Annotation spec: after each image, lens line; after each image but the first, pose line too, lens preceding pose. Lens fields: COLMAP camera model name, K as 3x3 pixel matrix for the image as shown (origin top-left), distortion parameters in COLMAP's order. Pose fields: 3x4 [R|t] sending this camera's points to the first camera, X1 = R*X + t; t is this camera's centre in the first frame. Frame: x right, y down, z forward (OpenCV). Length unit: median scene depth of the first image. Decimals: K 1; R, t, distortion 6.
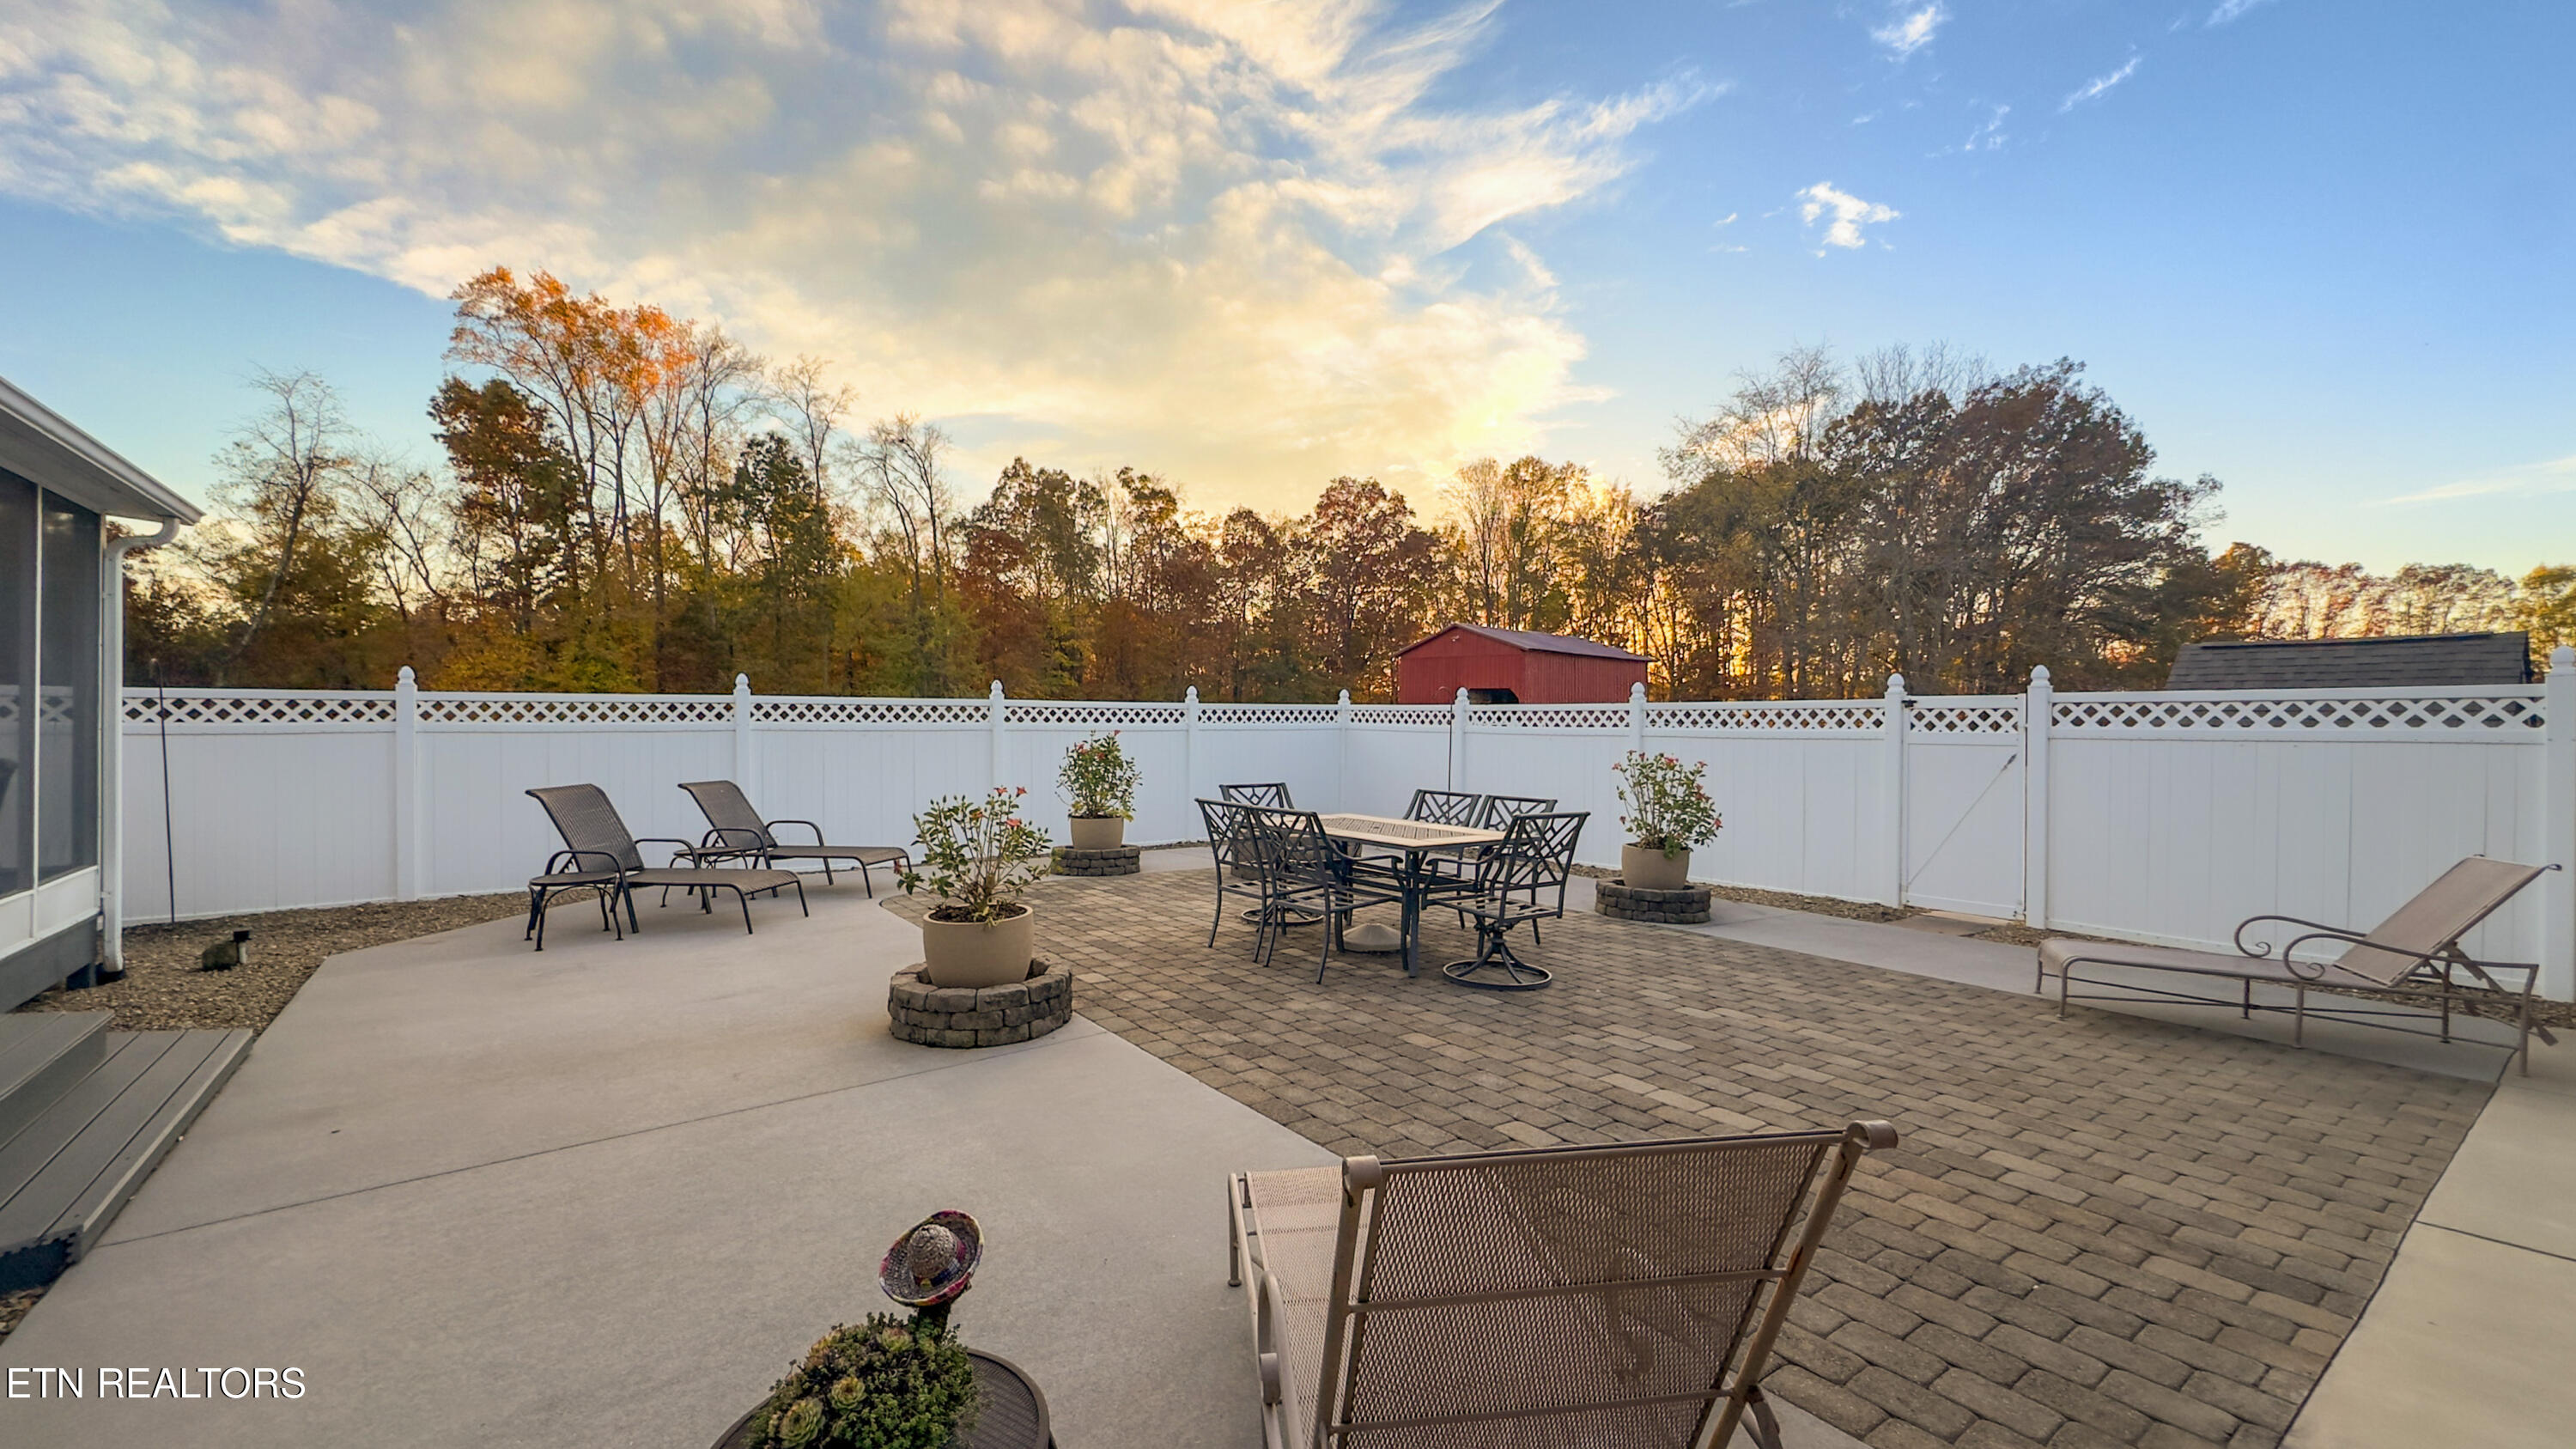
lens RADIAL K [[1067.1, 0, 1289.9], [0, 1067.1, 734.6], [0, 0, 1]] dist [-0.006589, 0.000134]
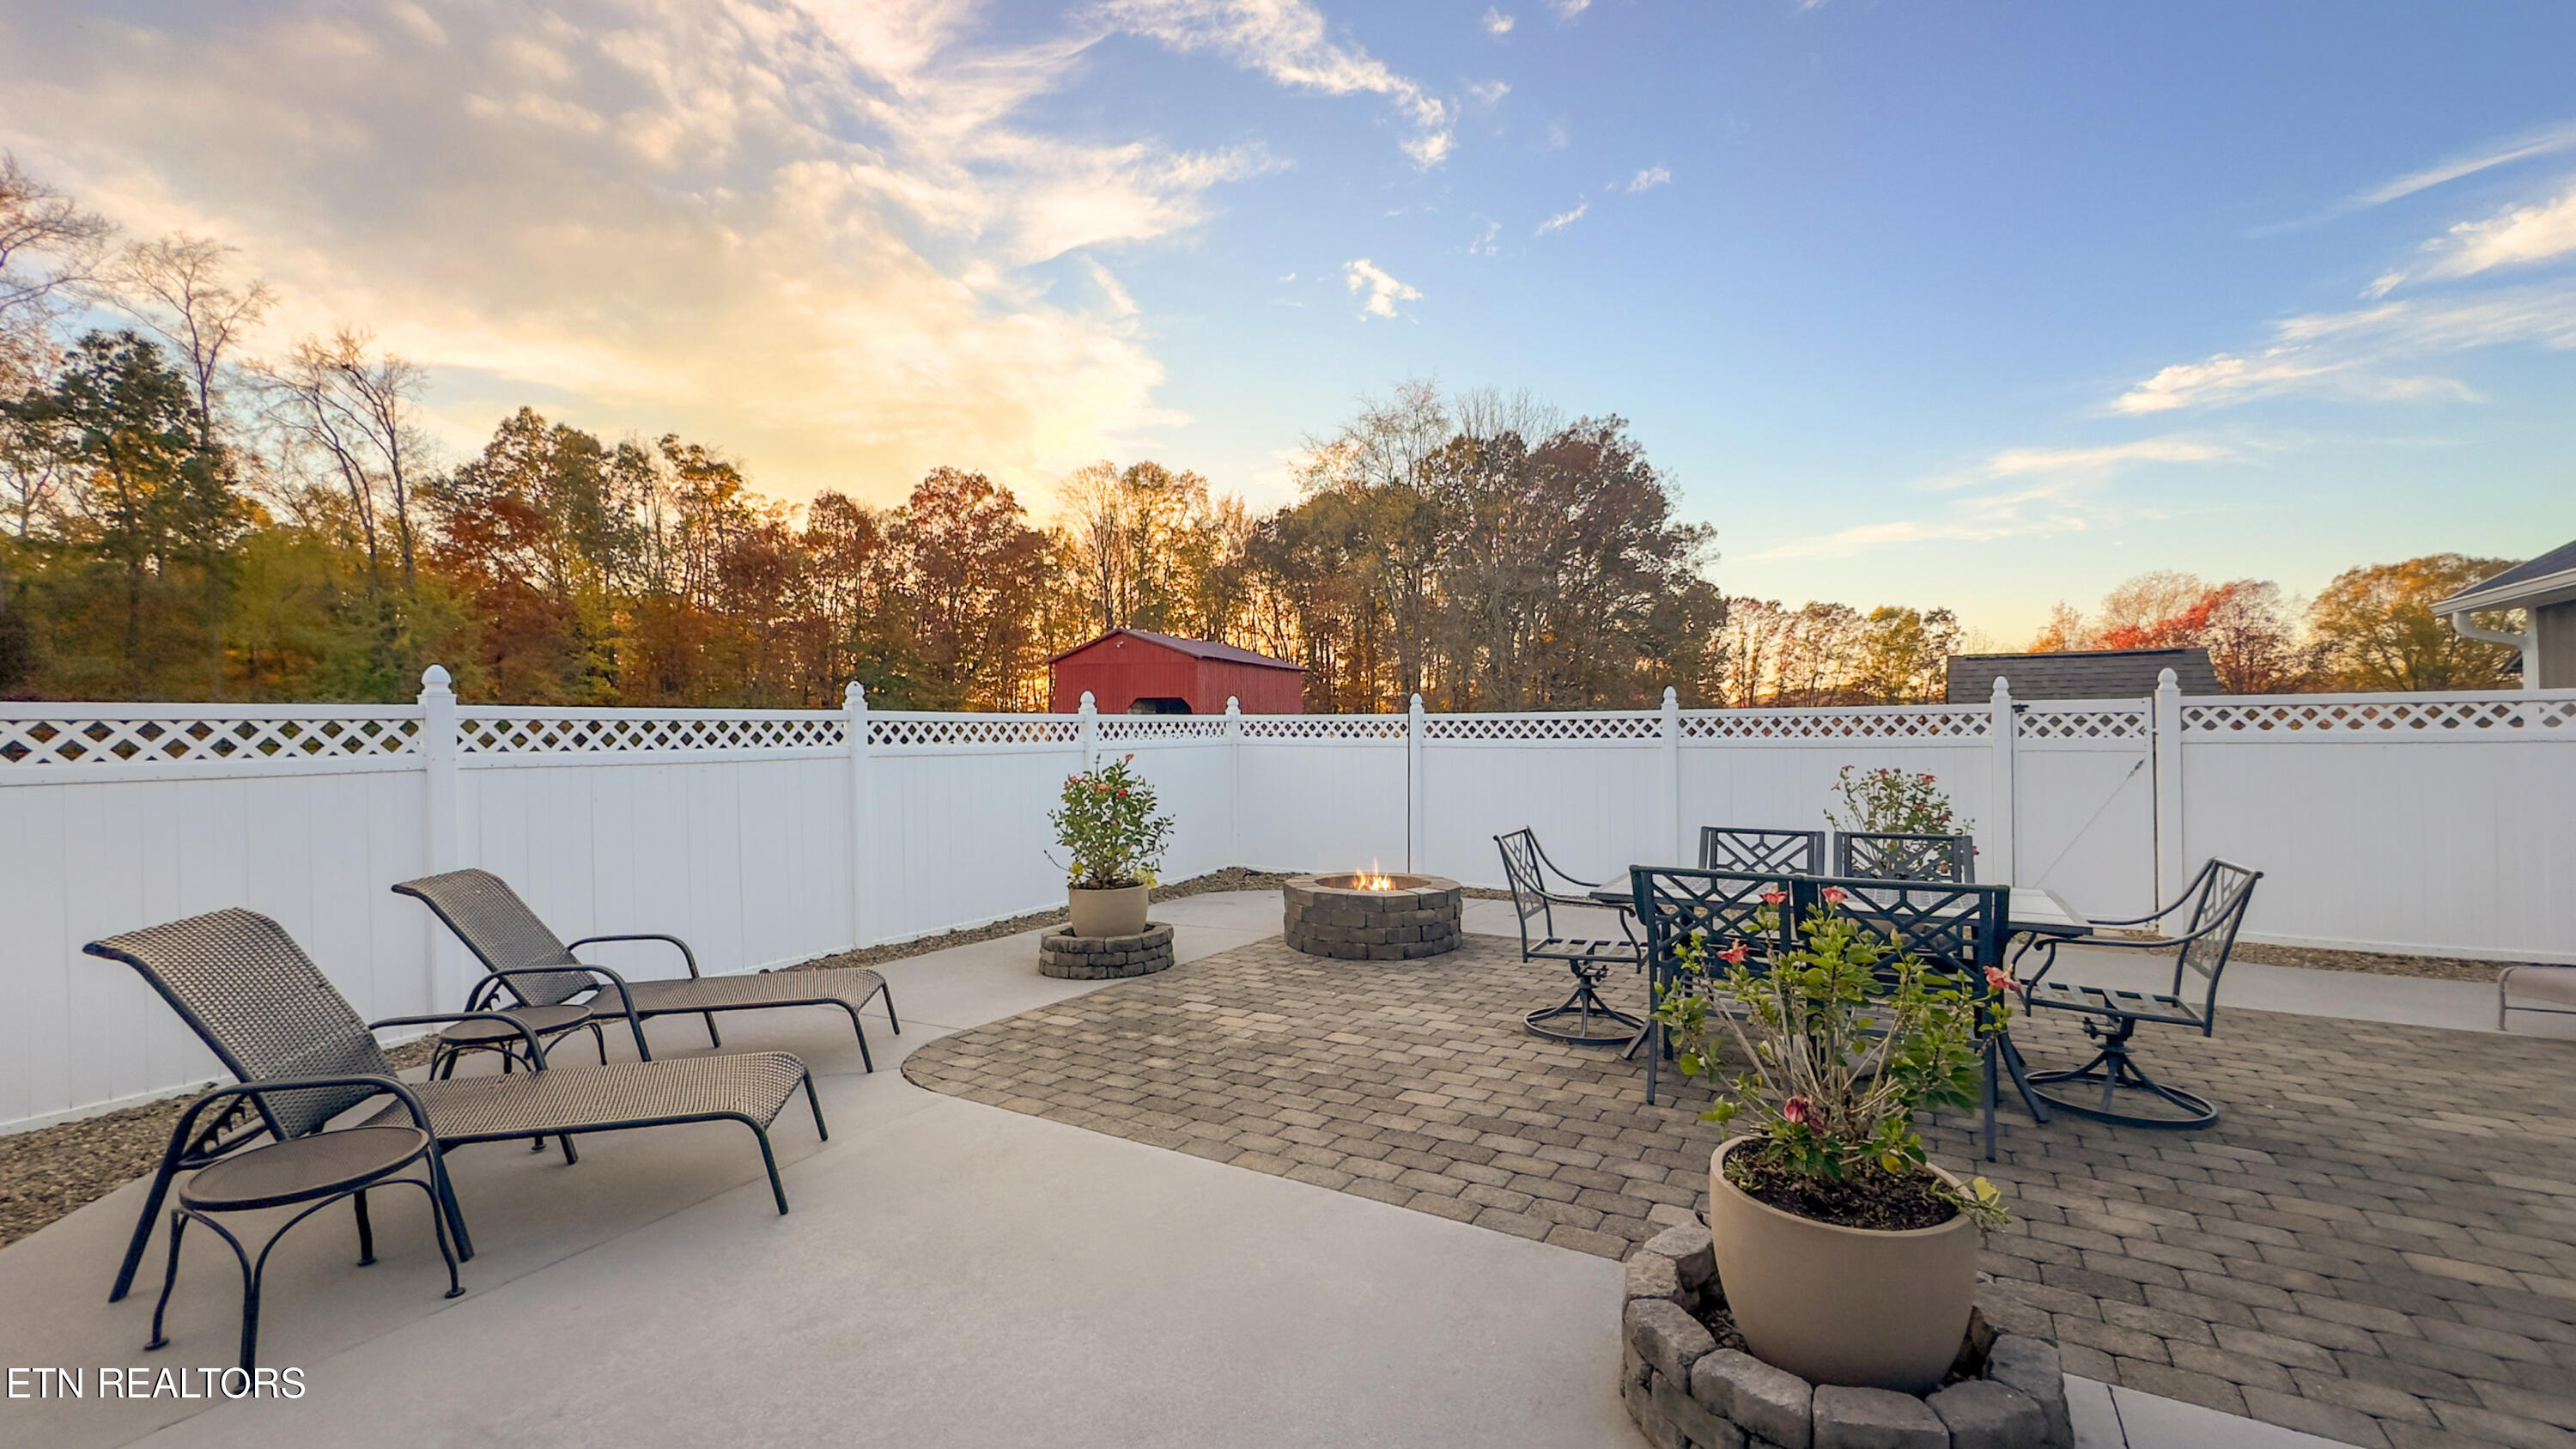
lens RADIAL K [[1067.1, 0, 1273.1], [0, 1067.1, 721.3], [0, 0, 1]] dist [-0.006589, 0.000134]
pose [[0.917798, -0.009393, 0.396938, -0.072726], [0.018237, 0.999662, -0.018513, -0.002255], [-0.396630, 0.024230, 0.917659, 0.071802]]
